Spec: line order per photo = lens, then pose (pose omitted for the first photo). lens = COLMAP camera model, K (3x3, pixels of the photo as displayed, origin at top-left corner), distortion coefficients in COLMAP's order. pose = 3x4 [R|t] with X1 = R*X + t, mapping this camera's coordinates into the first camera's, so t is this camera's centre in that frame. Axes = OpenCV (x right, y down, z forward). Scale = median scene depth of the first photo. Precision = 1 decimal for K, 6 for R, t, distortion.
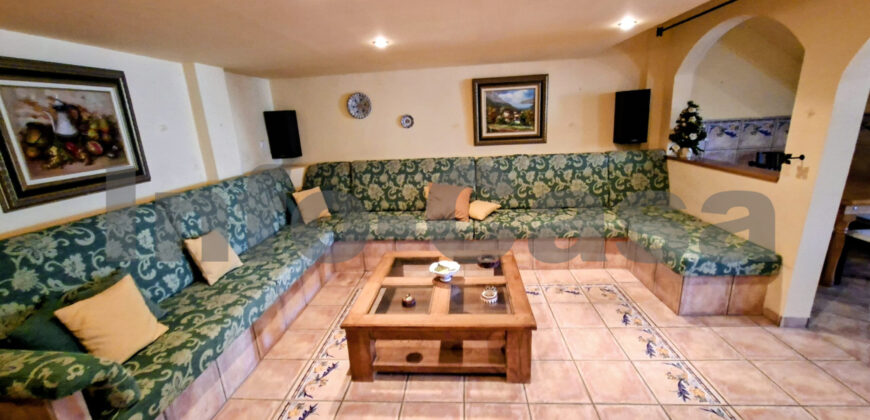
lens RADIAL K [[343.5, 0, 439.0], [0, 343.5, 205.5], [0, 0, 1]] dist [-0.007889, 0.001254]
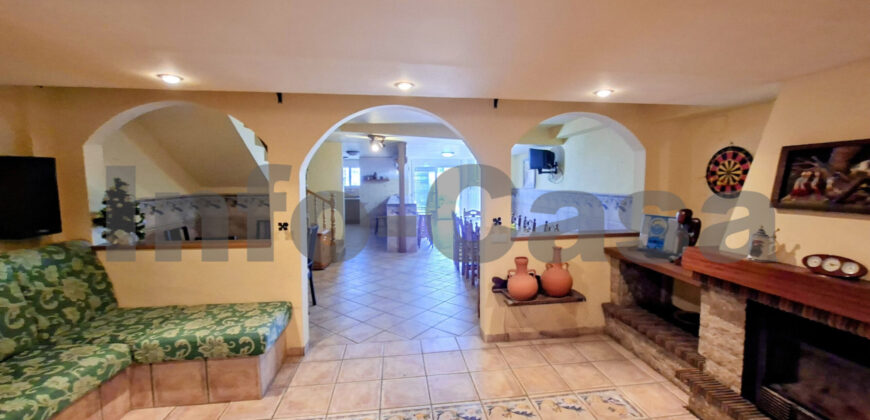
lens RADIAL K [[343.5, 0, 437.9], [0, 343.5, 209.3], [0, 0, 1]] dist [-0.007889, 0.001254]
pose [[-0.195444, -0.031184, 0.980219, -0.210462], [0.255038, 0.963490, 0.081504, -0.093160], [-0.946973, 0.265923, -0.180356, 0.402216]]
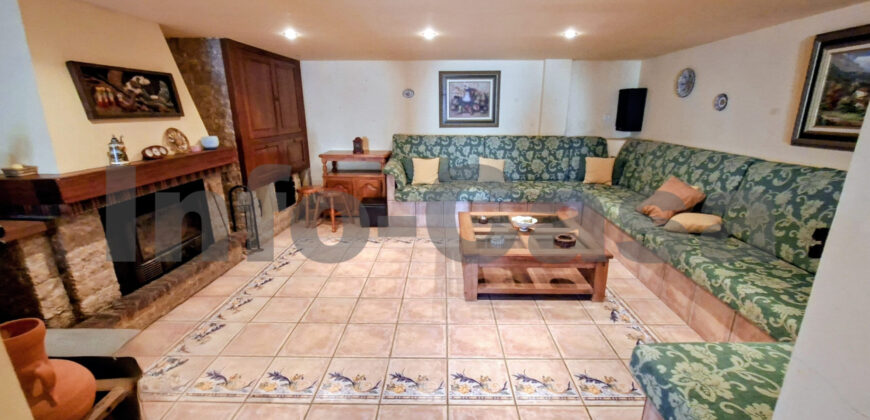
lens RADIAL K [[343.5, 0, 444.3], [0, 343.5, 206.0], [0, 0, 1]] dist [-0.007889, 0.001254]
pose [[0.074983, 0.318242, -0.945039, 0.768925], [-0.248892, 0.923686, 0.291303, -0.104622], [0.965624, 0.213370, 0.148469, 0.354190]]
